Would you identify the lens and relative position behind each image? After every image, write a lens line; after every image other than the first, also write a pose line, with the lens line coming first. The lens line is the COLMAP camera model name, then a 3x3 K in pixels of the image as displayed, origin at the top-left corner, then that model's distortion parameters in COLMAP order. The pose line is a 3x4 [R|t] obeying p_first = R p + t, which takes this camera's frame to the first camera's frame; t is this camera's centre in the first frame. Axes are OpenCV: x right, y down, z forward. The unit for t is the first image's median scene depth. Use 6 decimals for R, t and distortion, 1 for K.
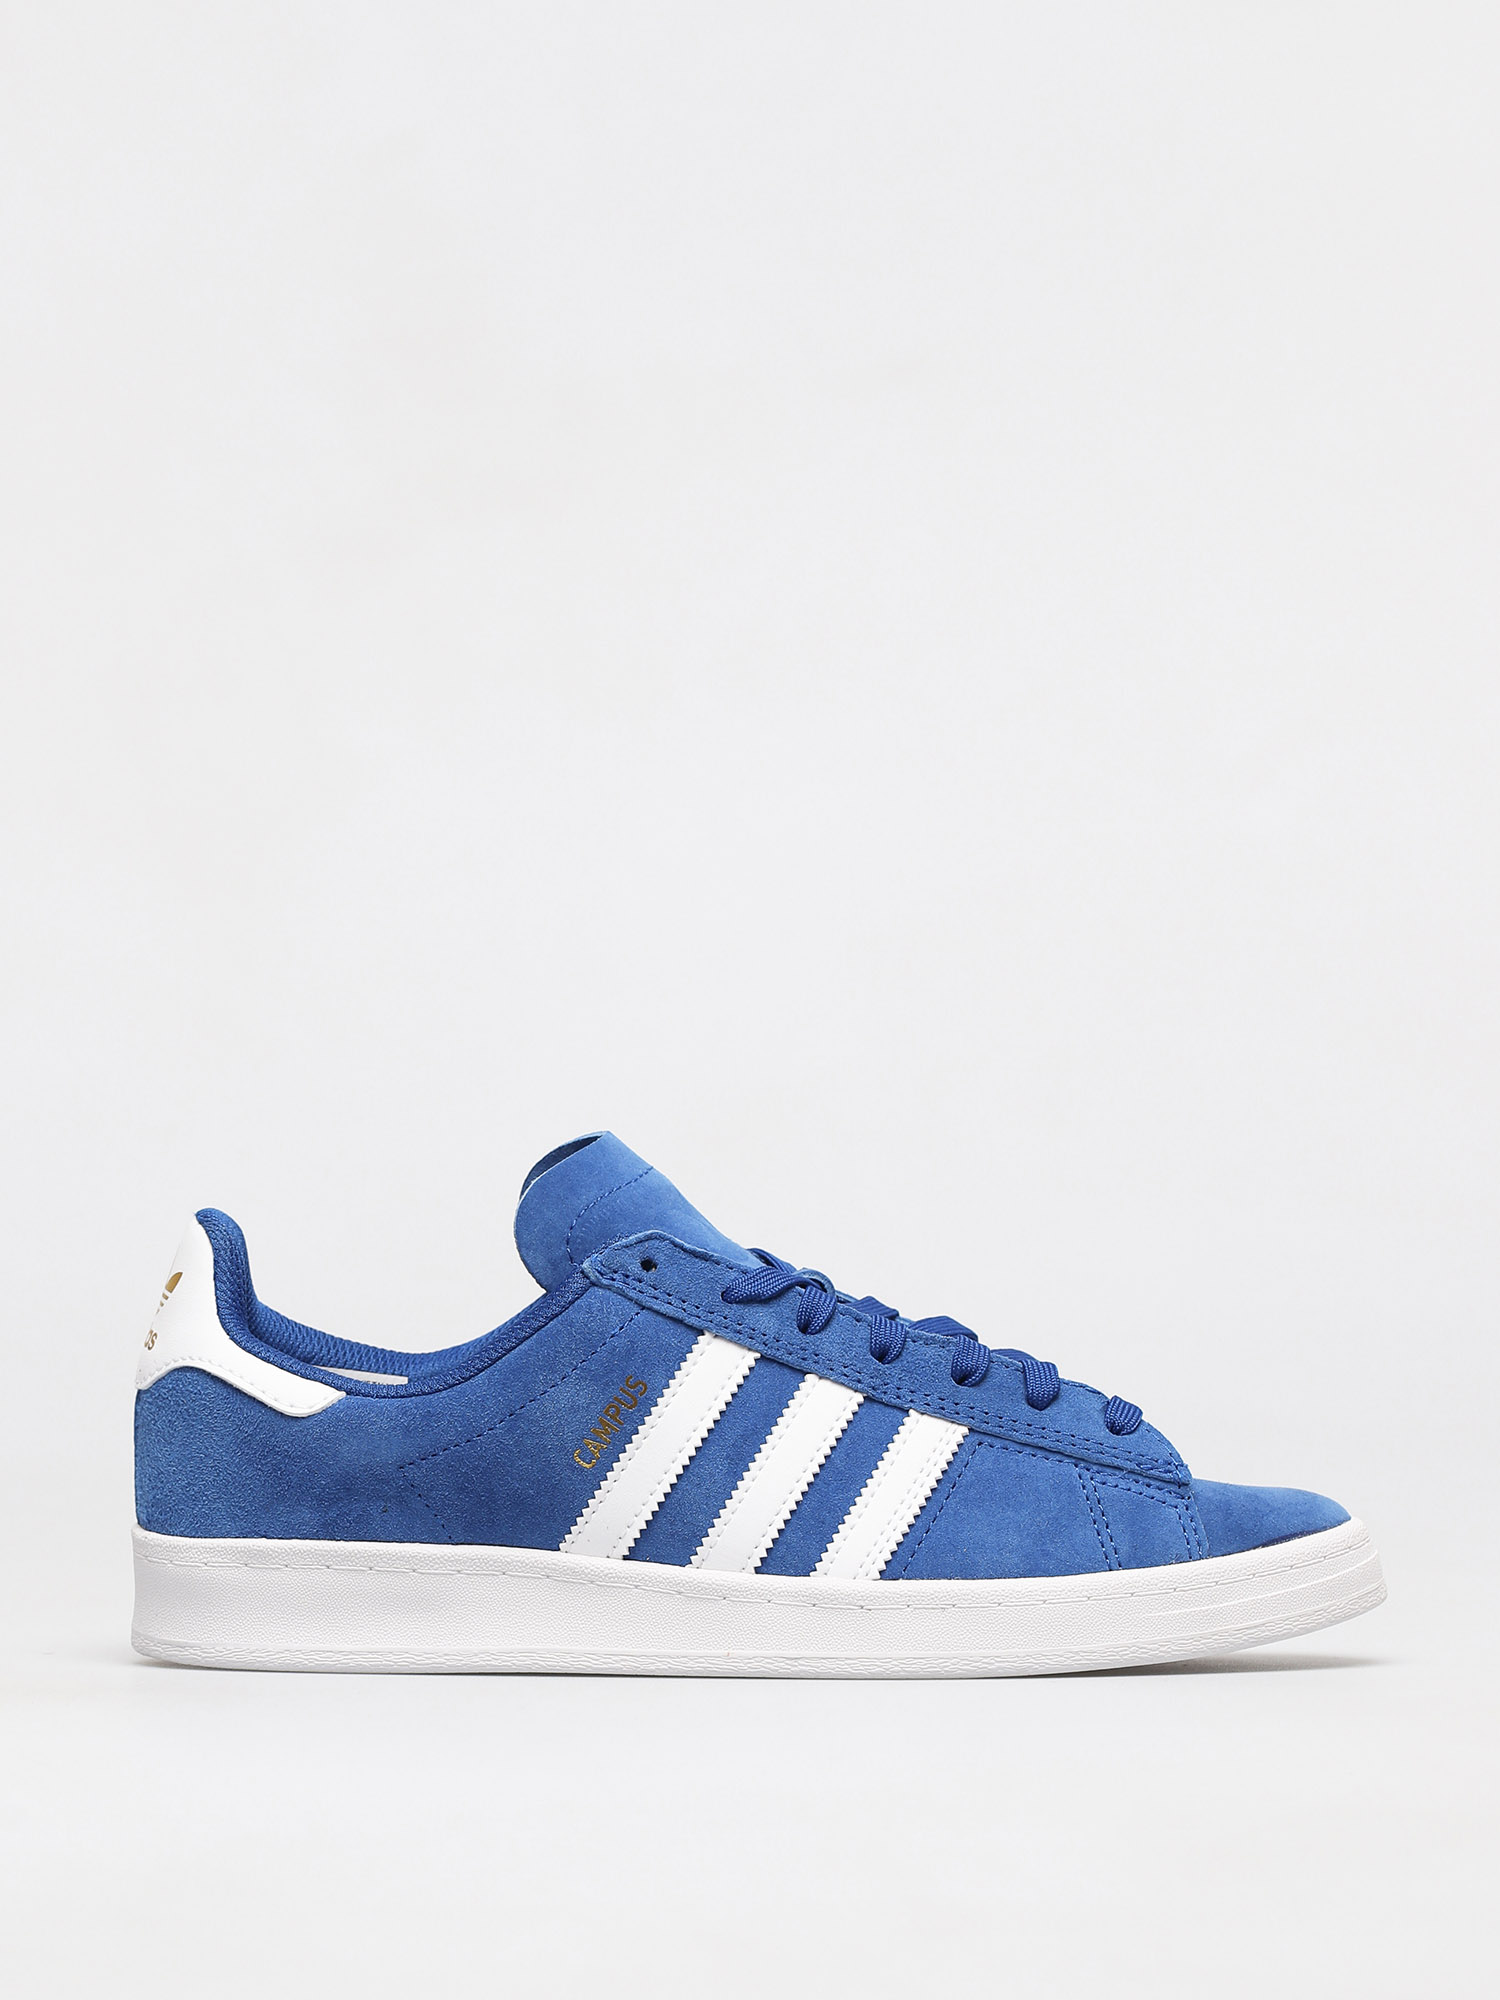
lens RADIAL K [[9802.9, 0, 750.0], [0, 9802.9, 1000.0], [0, 0, 1]] dist [-0.393078, -2.352645]
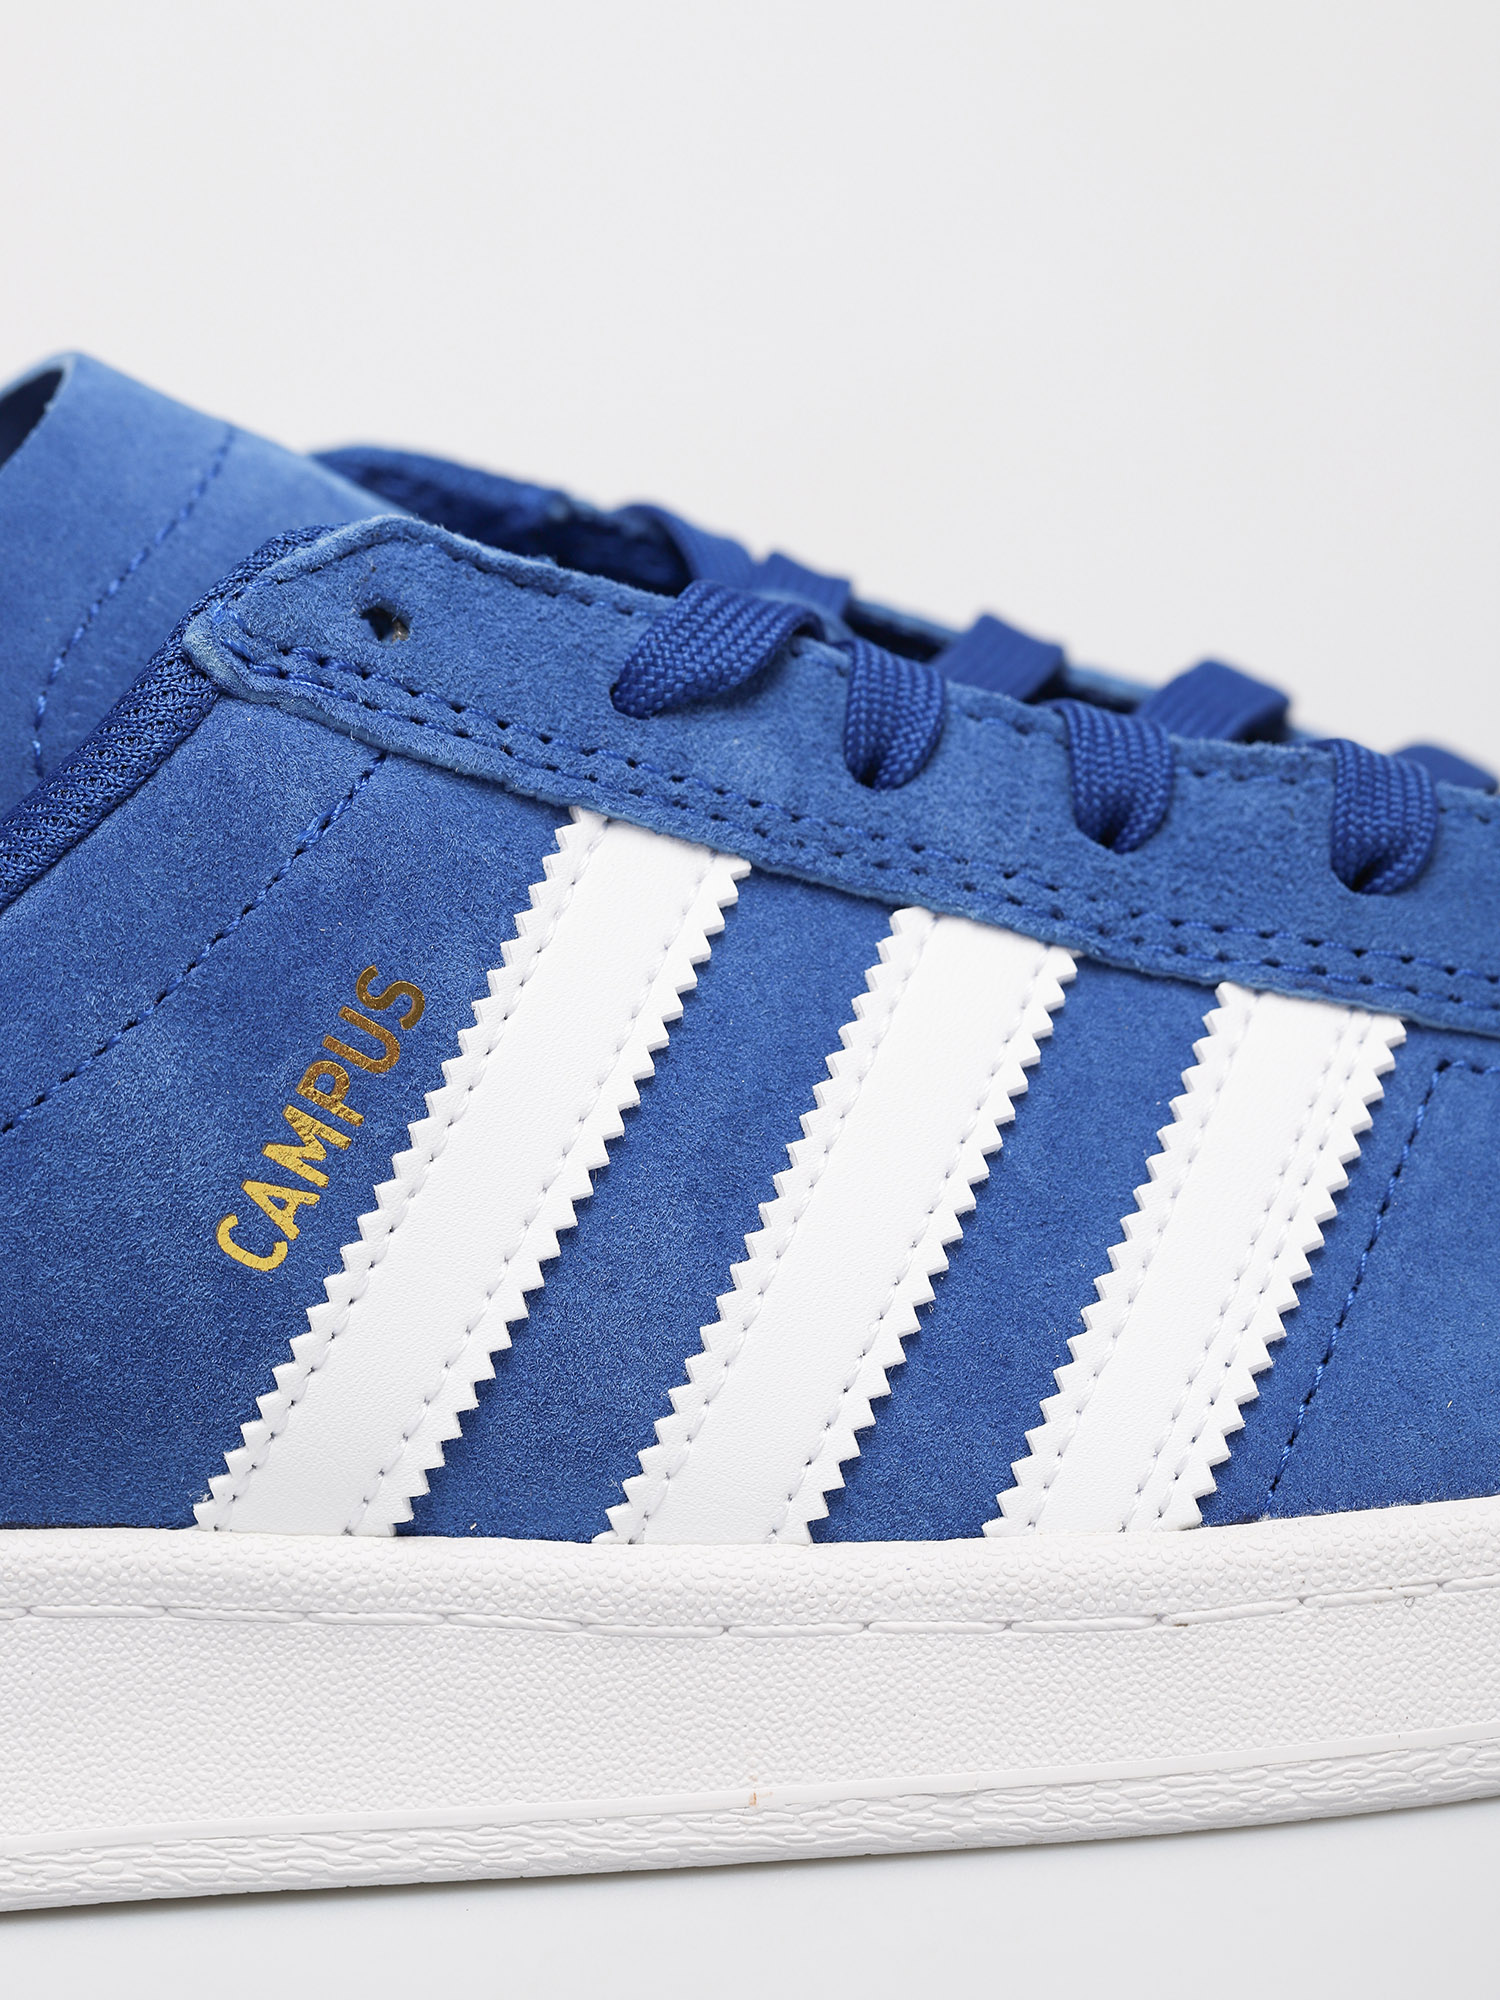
lens RADIAL K [[6113.7, 0, 750.0], [0, 6113.7, 1000.0], [0, 0, 1]] dist [0.190600, 0.381330]
pose [[0.991063, -0.100906, 0.087252, -0.017272], [0.093983, 0.992345, 0.080121, 0.024443], [-0.094669, -0.071204, 0.992959, 0.798810]]
